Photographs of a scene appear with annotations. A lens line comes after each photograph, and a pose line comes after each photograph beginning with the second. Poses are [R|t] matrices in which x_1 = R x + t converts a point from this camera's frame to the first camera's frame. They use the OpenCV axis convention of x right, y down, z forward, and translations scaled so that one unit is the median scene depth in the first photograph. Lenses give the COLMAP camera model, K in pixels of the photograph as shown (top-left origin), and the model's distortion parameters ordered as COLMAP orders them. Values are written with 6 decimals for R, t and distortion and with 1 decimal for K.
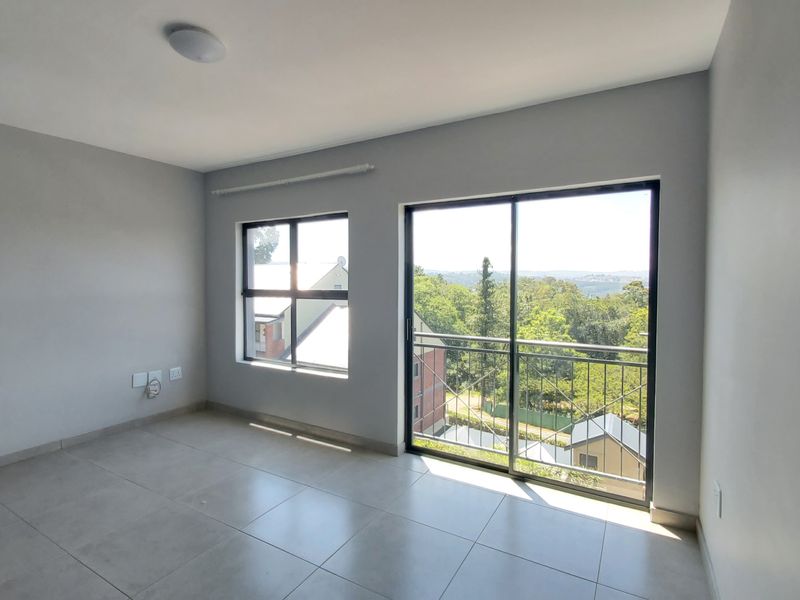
lens RADIAL K [[424.9, 0, 400.1], [0, 424.9, 298.3], [0, 0, 1]] dist [0.001814, -0.002590]
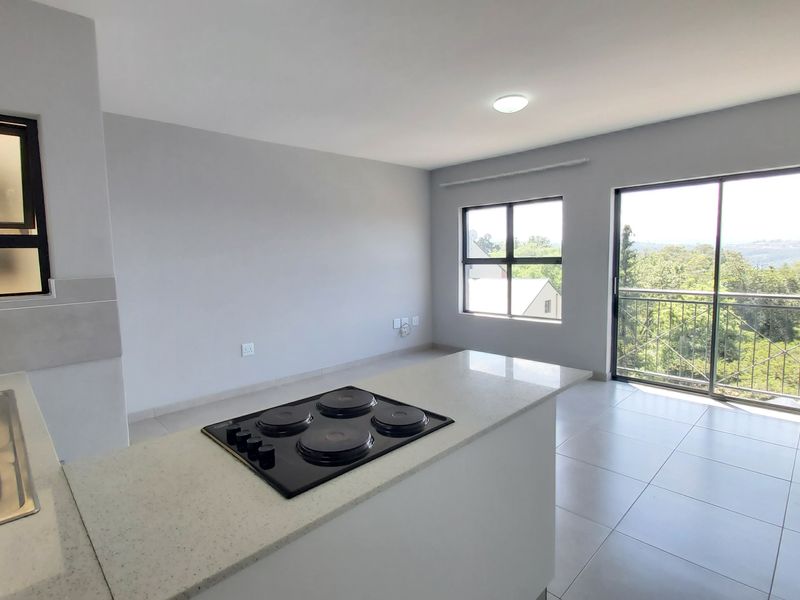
lens RADIAL K [[424.9, 0, 397.6], [0, 424.9, 297.2], [0, 0, 1]] dist [0.001814, -0.002590]
pose [[0.960017, 0.007283, -0.279846, -0.213315], [0.009301, 0.998280, 0.057888, 0.022194], [0.279786, -0.058176, 0.958298, -0.350789]]
